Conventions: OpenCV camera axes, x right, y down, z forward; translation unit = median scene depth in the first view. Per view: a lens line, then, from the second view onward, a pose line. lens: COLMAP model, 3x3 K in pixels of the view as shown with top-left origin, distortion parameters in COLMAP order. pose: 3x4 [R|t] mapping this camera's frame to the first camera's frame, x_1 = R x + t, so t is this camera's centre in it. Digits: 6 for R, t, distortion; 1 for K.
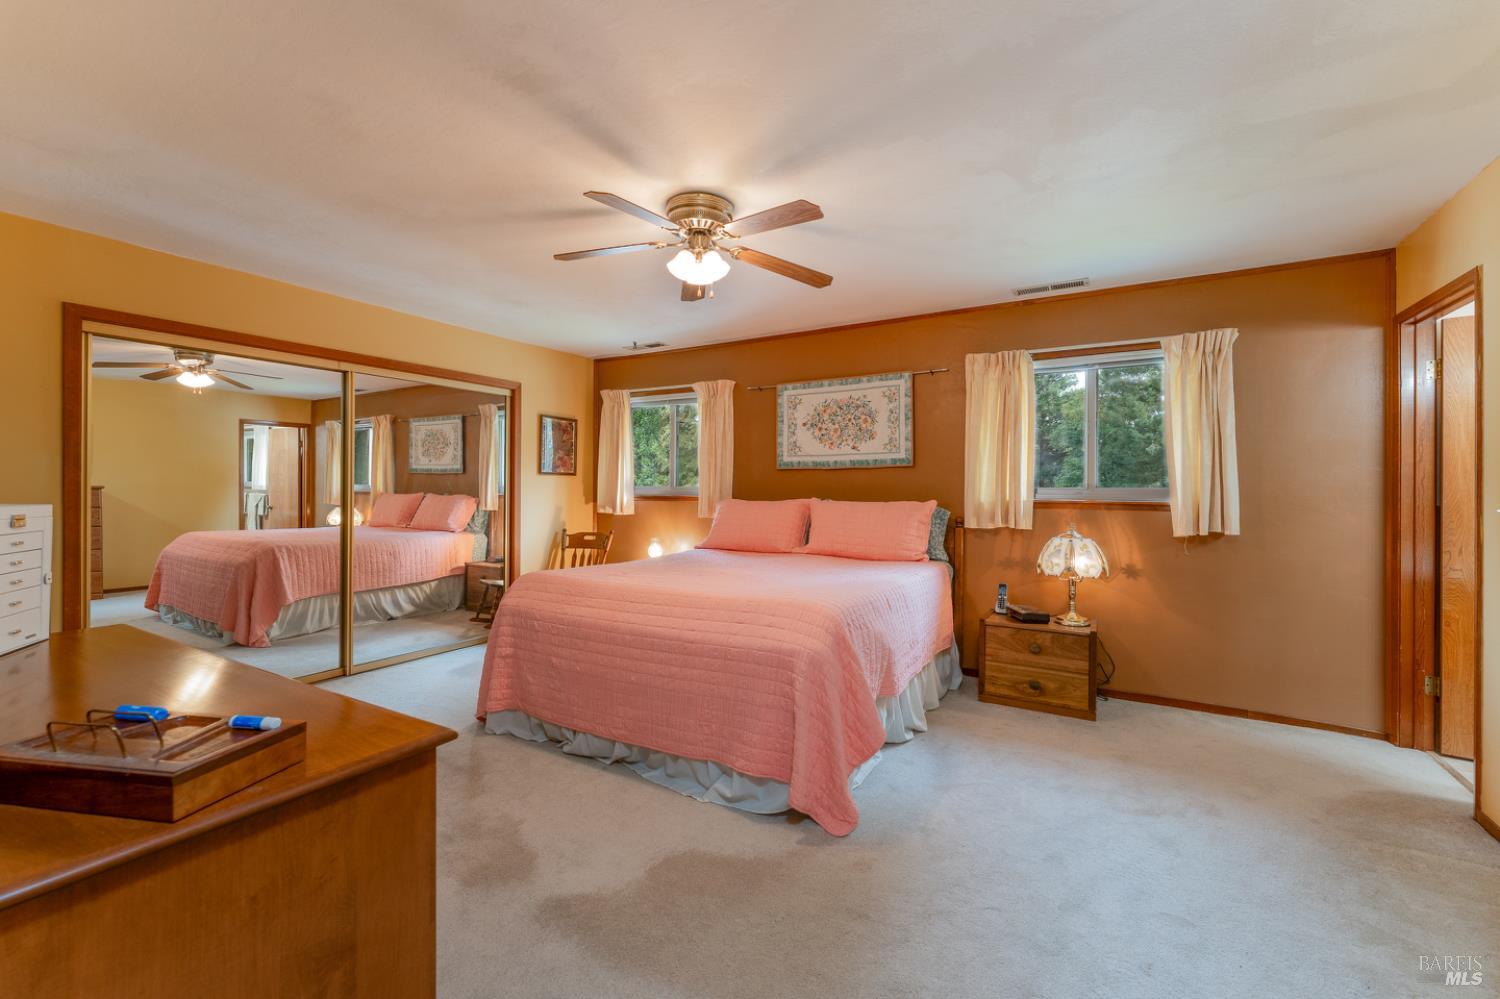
lens RADIAL K [[613.6, 0, 749.8], [0, 613.6, 486.7], [0, 0, 1]] dist [-0.004542, -0.000368]
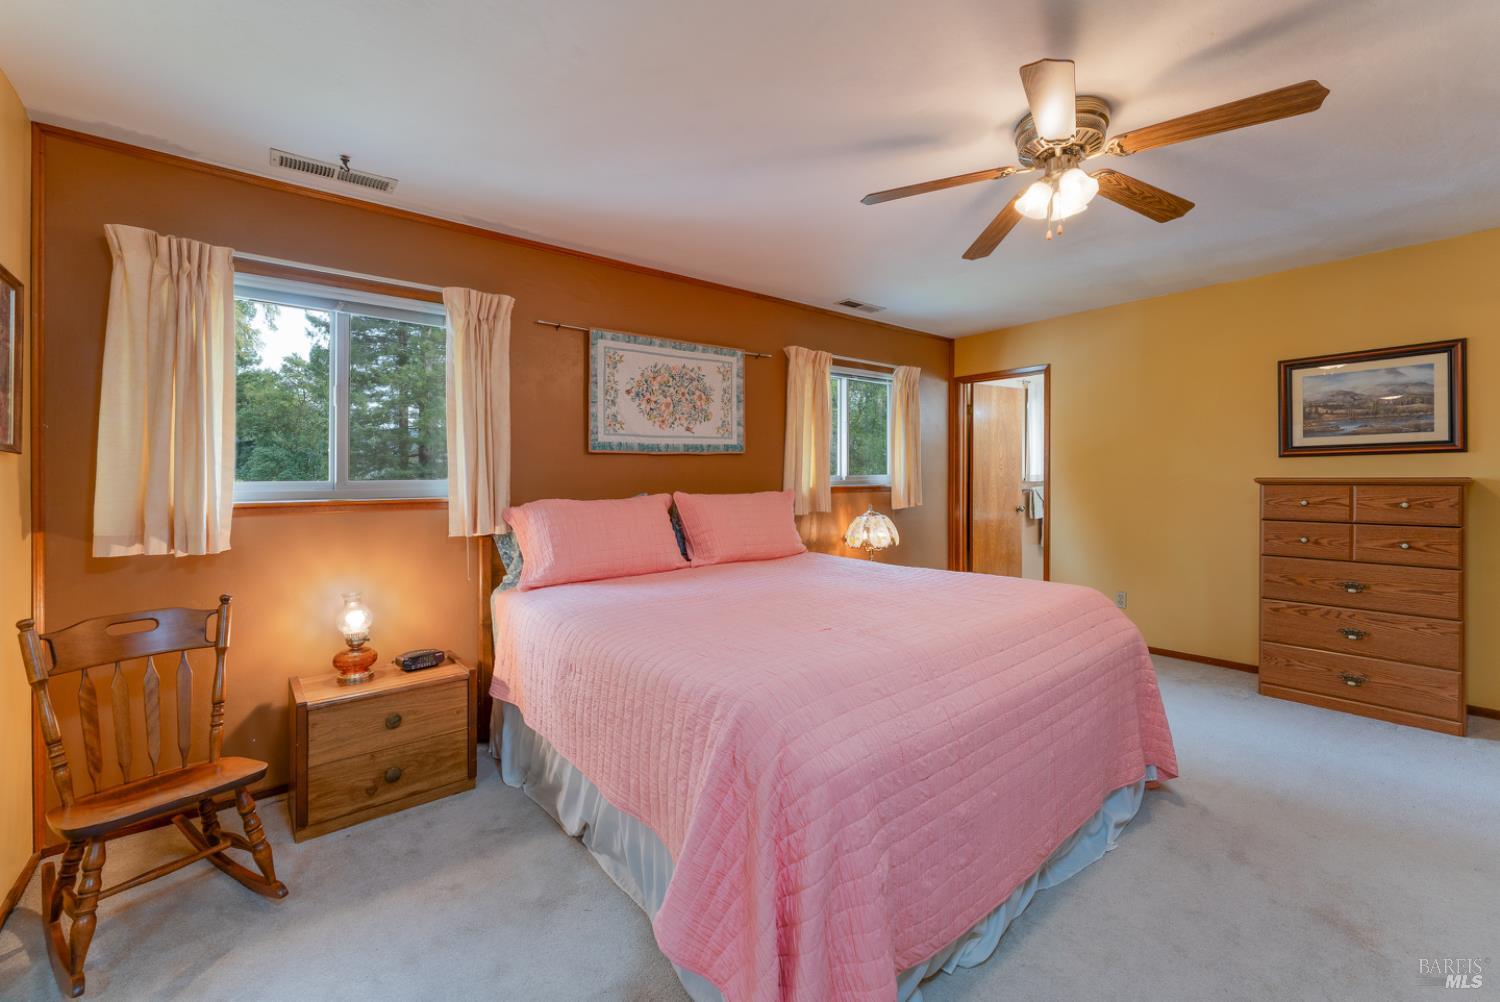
lens RADIAL K [[613.6, 0, 733.3], [0, 613.6, 475.9], [0, 0, 1]] dist [-0.004542, -0.000368]
pose [[0.349669, -0.006852, 0.936848, -0.568593], [0.012528, 0.999918, 0.002637, -0.002863], [-0.936790, 0.010814, 0.349726, 0.656019]]
